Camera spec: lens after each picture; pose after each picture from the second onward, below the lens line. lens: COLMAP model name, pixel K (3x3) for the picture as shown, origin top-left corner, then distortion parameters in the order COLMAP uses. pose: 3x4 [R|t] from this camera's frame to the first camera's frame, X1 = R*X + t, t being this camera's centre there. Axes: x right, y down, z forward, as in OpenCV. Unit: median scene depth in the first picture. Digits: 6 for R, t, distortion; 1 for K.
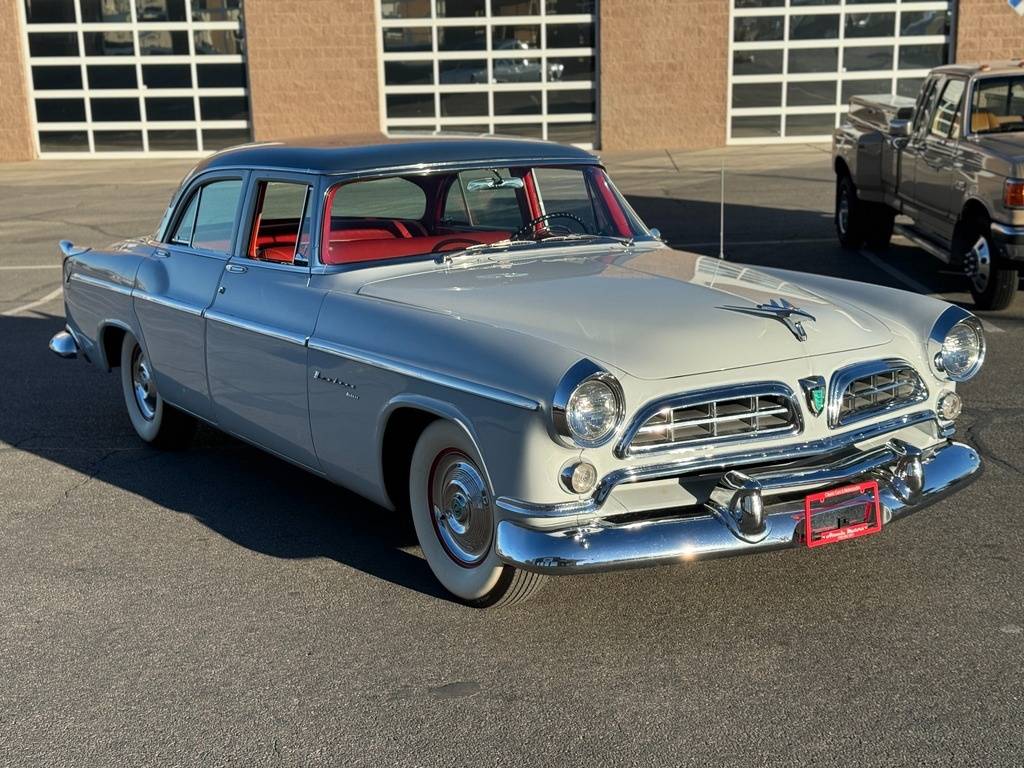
lens RADIAL K [[1431.7, 0, 511.5], [0, 1431.7, 392.3], [0, 0, 1]] dist [0.208785, -0.473222]
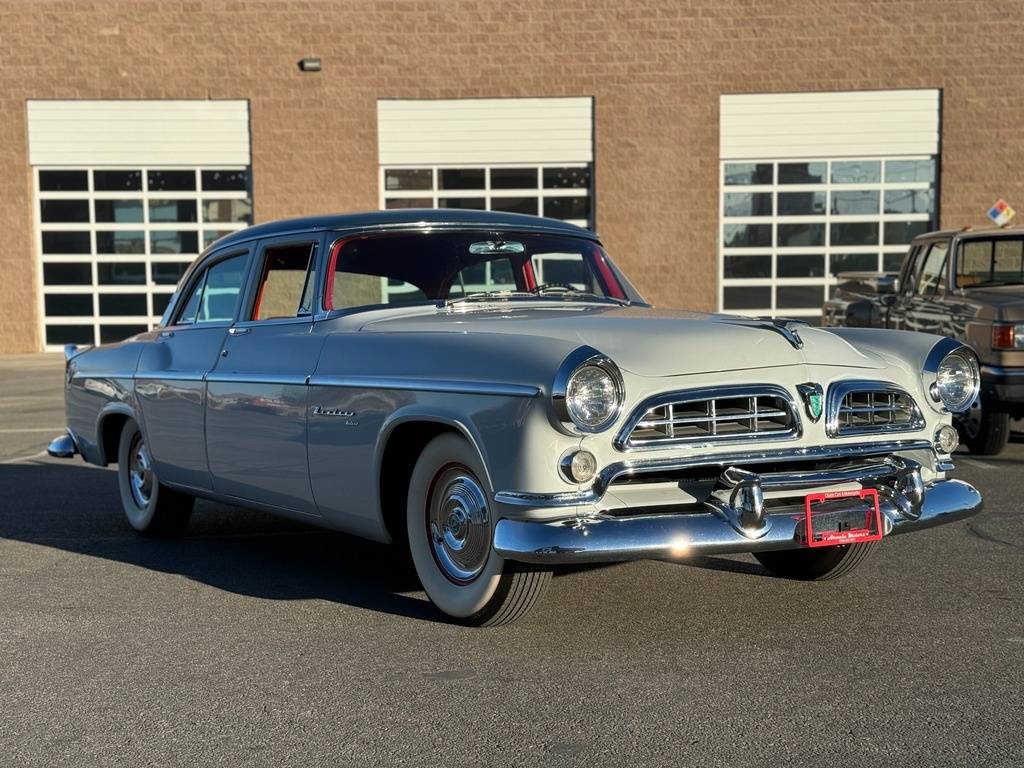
lens RADIAL K [[1426.6, 0, 520.6], [0, 1426.6, 384.9], [0, 0, 1]] dist [0.240174, -0.627524]
pose [[0.999906, 0.010846, 0.008410, -0.001623], [-0.009363, 0.987114, -0.159742, 0.119778], [-0.010034, 0.159648, 0.987123, 0.006841]]
